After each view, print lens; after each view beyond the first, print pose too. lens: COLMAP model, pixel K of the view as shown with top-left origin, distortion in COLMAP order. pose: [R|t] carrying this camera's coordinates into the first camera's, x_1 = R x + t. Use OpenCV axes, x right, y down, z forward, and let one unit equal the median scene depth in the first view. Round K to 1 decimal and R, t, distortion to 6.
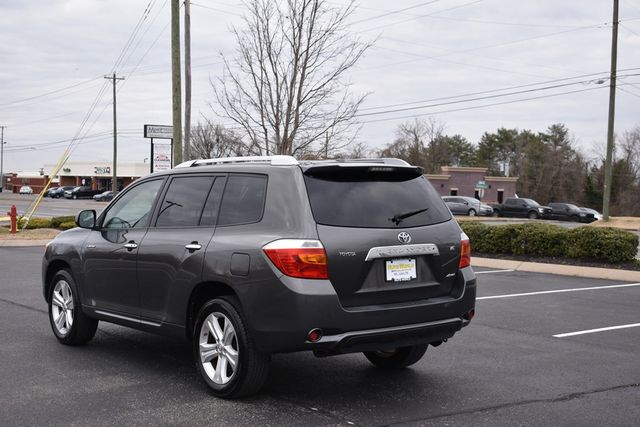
lens RADIAL K [[901.5, 0, 320.0], [0, 901.5, 213.5], [0, 0, 1]] dist [-0.020311, -0.033502]
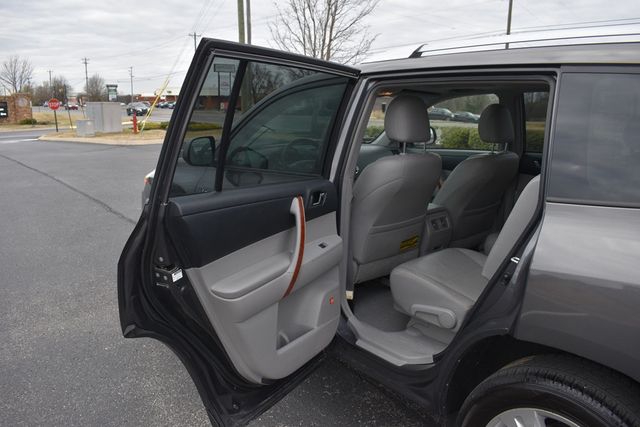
lens RADIAL K [[493.8, 0, 320.0], [0, 493.8, 213.5], [0, 0, 1]] dist [-0.082225, -0.003242]
pose [[0.999842, -0.003524, 0.017400, -0.154370], [0.000083, 0.981018, 0.193917, -0.013891], [-0.017754, -0.193885, 0.980864, 0.556647]]
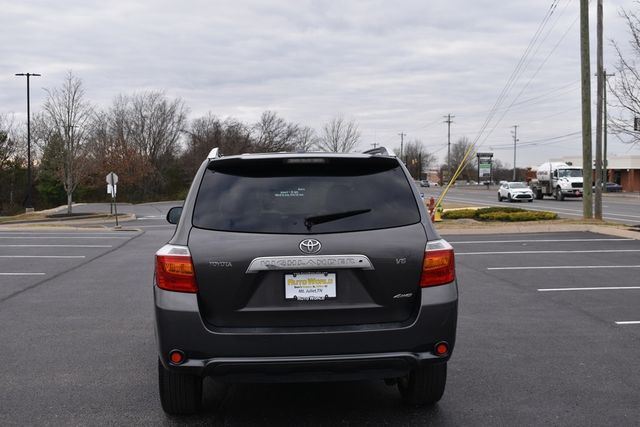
lens RADIAL K [[823.6, 0, 320.0], [0, 823.6, 213.5], [0, 0, 1]] dist [-0.024613, -0.030742]
pose [[0.830993, 0.011925, -0.556155, 0.335282], [-0.005143, 0.999892, 0.013755, -0.008139], [0.556259, -0.008570, 0.830965, 0.263718]]
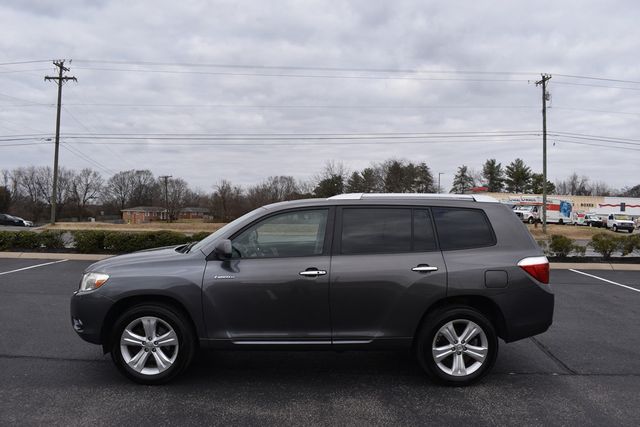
lens RADIAL K [[493.8, 0, 320.0], [0, 493.8, 213.5], [0, 0, 1]] dist [-0.082225, -0.003242]
pose [[0.596325, -0.003653, 0.802734, -0.526129], [0.010780, 0.999936, -0.003458, -0.024796], [-0.802670, 0.010716, 0.596327, 0.514692]]
